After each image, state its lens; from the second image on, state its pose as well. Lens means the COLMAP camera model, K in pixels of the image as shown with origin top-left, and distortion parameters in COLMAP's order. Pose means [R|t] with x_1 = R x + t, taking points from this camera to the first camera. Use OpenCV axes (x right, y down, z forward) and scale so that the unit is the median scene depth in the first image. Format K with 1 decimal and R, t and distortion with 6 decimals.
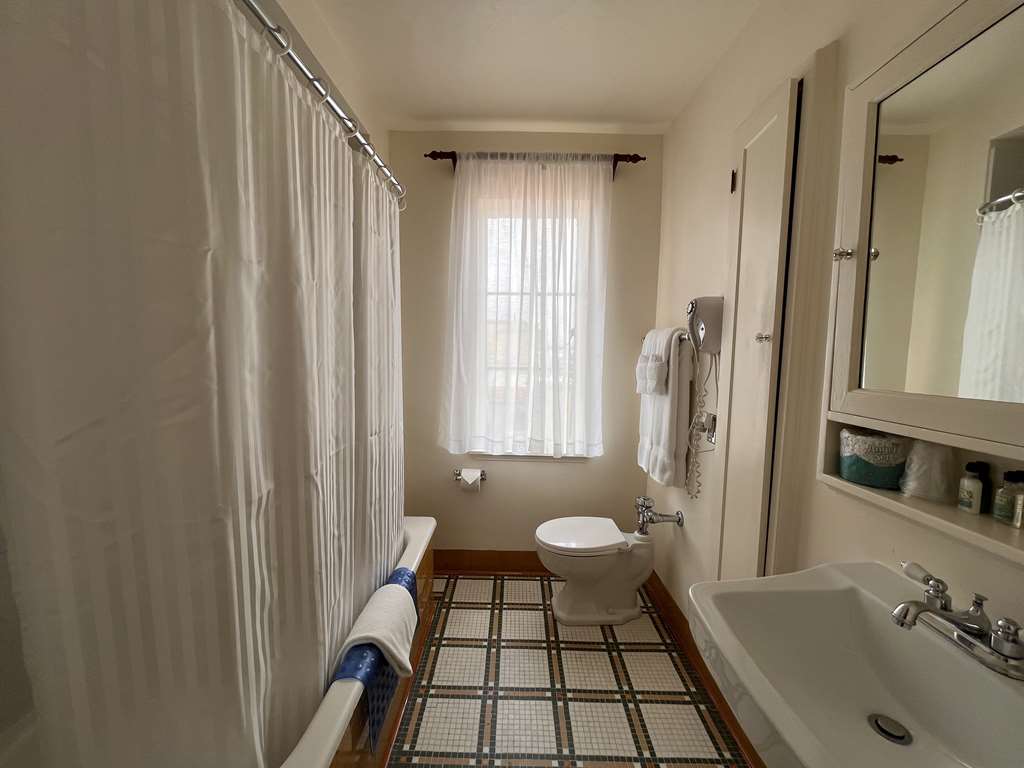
lens RADIAL K [[413.7, 0, 510.3], [0, 413.7, 384.0], [0, 0, 1]] dist [-0.003451, 0.000168]
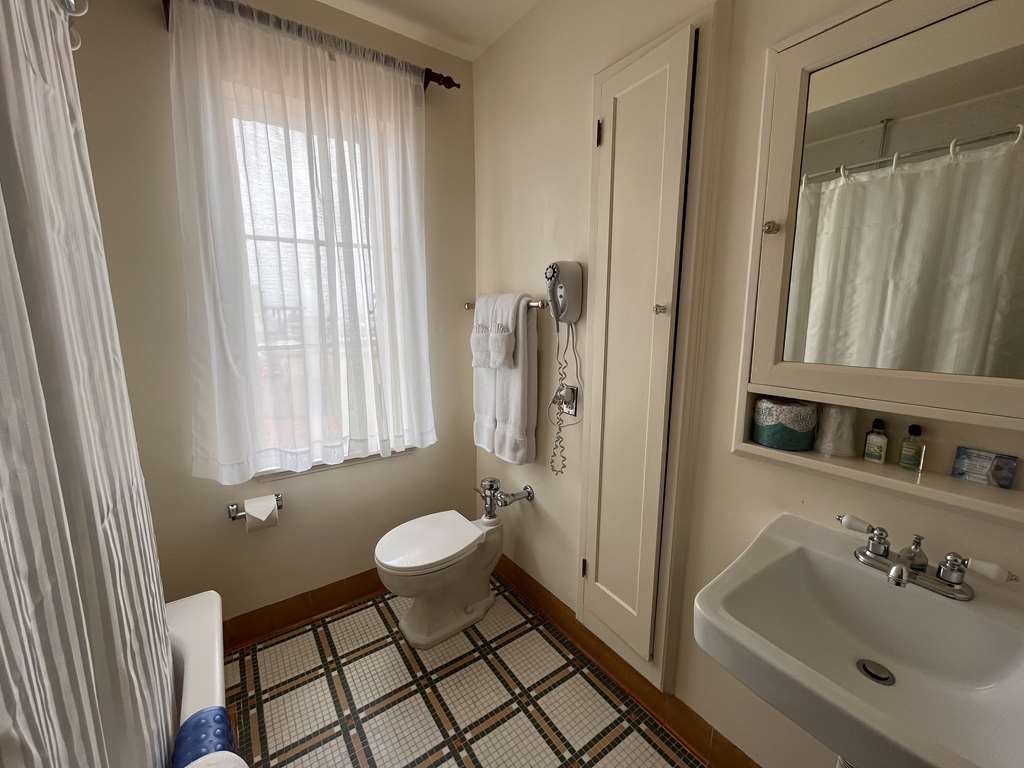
lens RADIAL K [[413.7, 0, 510.3], [0, 413.7, 384.0], [0, 0, 1]] dist [-0.003451, 0.000168]
pose [[0.812914, -0.117423, 0.570423, -0.152301], [0.061358, 0.991280, 0.116615, -0.045312], [-0.579143, -0.059798, 0.813030, 0.253592]]
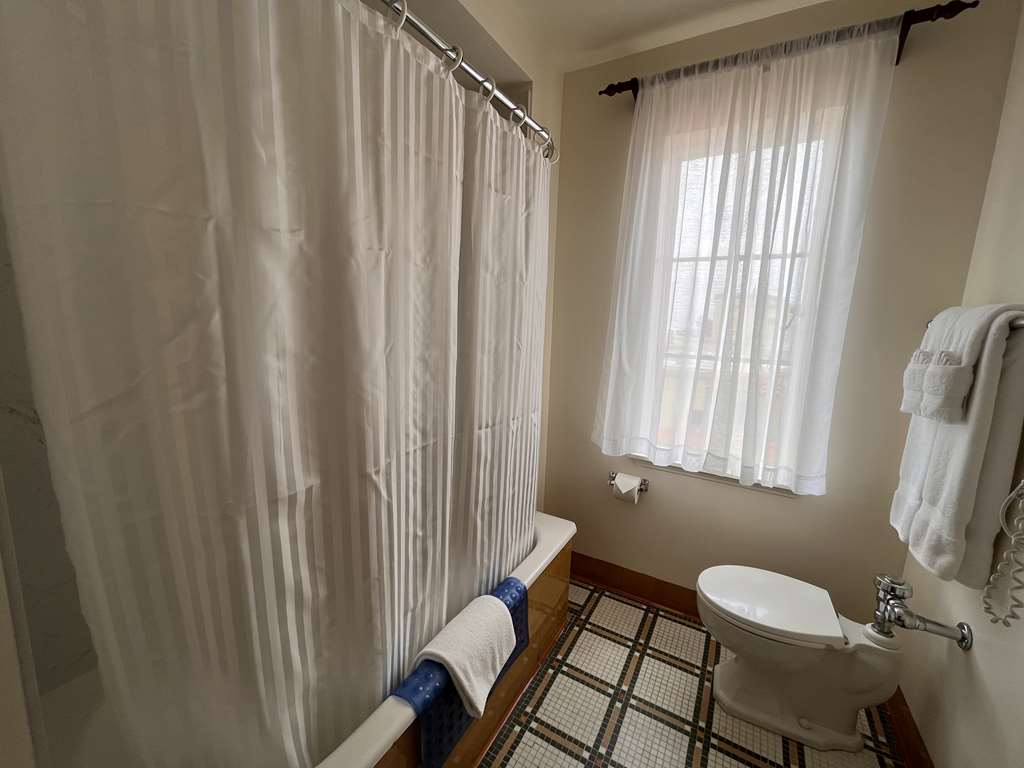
lens RADIAL K [[413.7, 0, 510.3], [0, 413.7, 384.0], [0, 0, 1]] dist [-0.003451, 0.000168]
pose [[0.870098, 0.093705, -0.483889, 0.102398], [-0.064858, 0.994992, 0.076056, -0.030837], [0.488593, -0.034792, 0.871818, 0.198269]]
